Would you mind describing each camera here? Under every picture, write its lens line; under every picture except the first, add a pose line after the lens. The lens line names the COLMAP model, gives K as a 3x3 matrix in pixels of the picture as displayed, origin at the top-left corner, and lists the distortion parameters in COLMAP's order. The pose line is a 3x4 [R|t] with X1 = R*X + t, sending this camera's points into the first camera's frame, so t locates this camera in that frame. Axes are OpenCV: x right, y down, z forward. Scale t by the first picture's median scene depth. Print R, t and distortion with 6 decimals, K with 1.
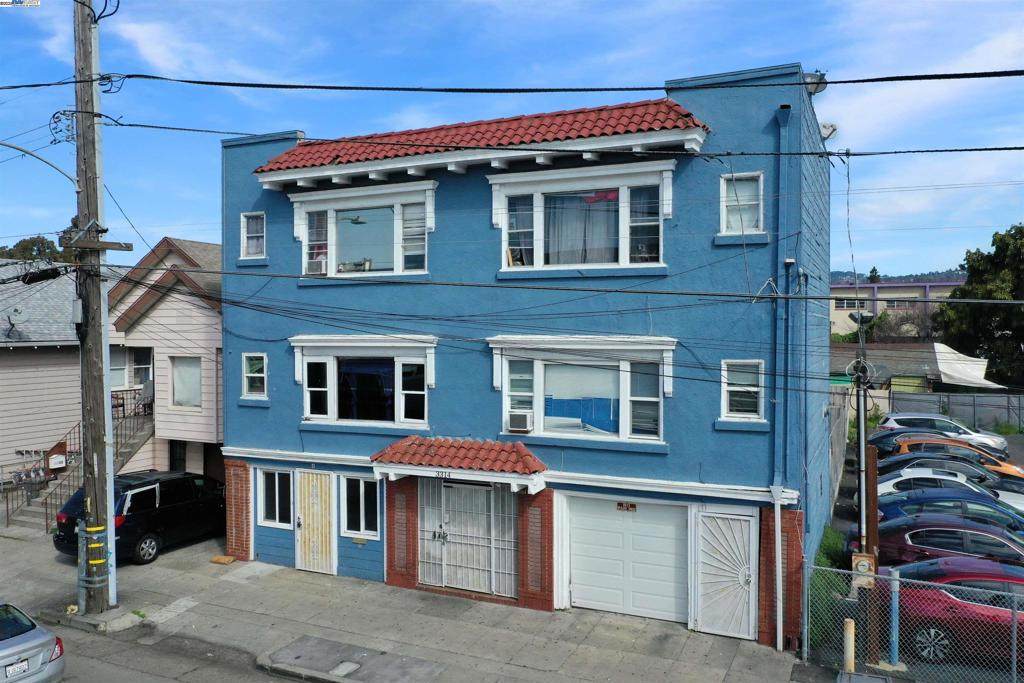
lens RADIAL K [[794.9, 0, 512.0], [0, 794.9, 341.5], [0, 0, 1]] dist [-0.008528, -0.005456]
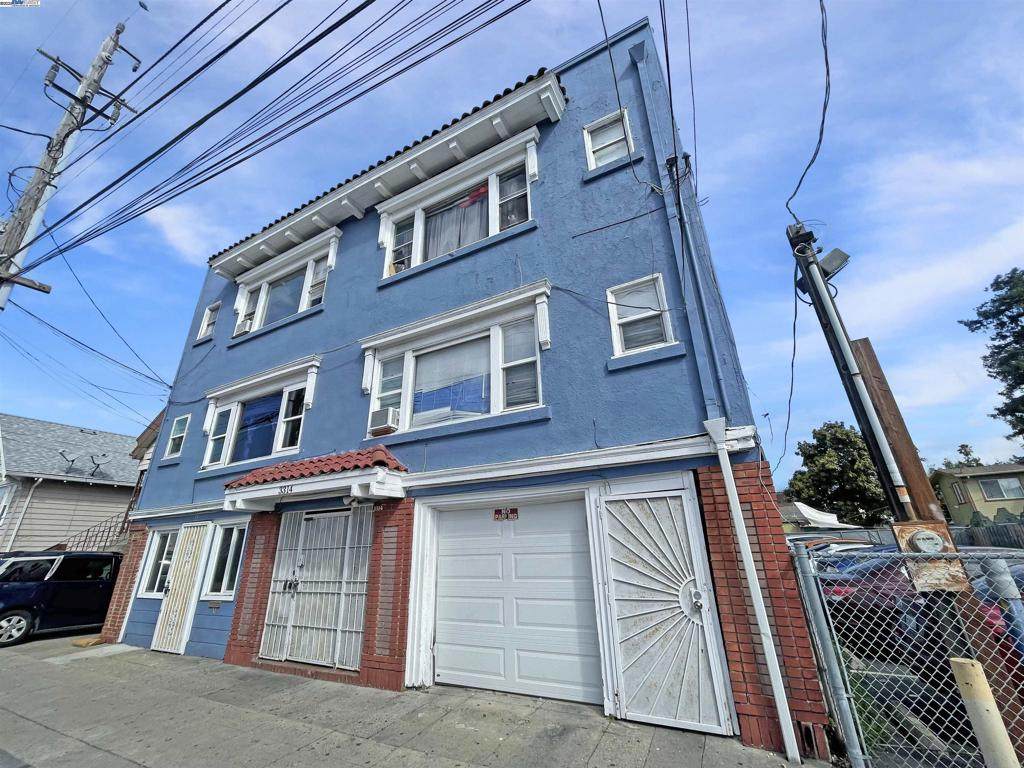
lens RADIAL K [[414.1, 0, 505.8], [0, 414.1, 385.8], [0, 0, 1]] dist [-0.000780, 0.000185]
pose [[0.998321, -0.039446, -0.042408, 0.159054], [0.020107, 0.922727, -0.384930, 0.237056], [0.054315, 0.383431, 0.921971, 0.583590]]
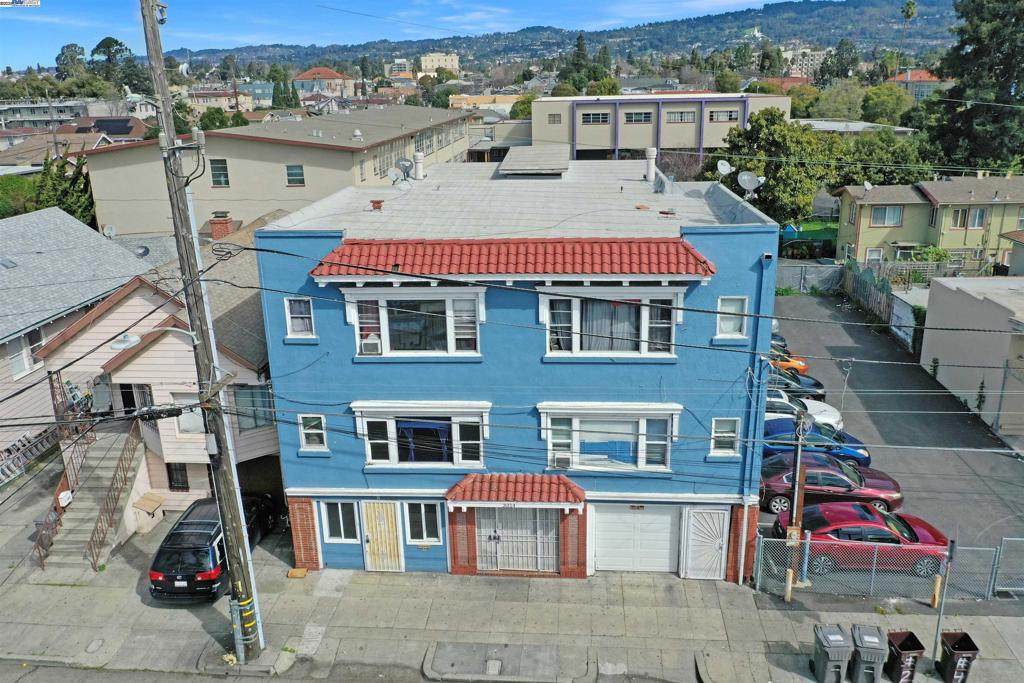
lens RADIAL K [[794.9, 0, 512.0], [0, 794.9, 341.5], [0, 0, 1]] dist [-0.008528, -0.005456]
pose [[0.937209, -0.126575, 0.324989, -0.486094], [0.028260, 0.956316, 0.290965, -0.491556], [-0.347622, -0.263510, 0.899845, -0.141229]]
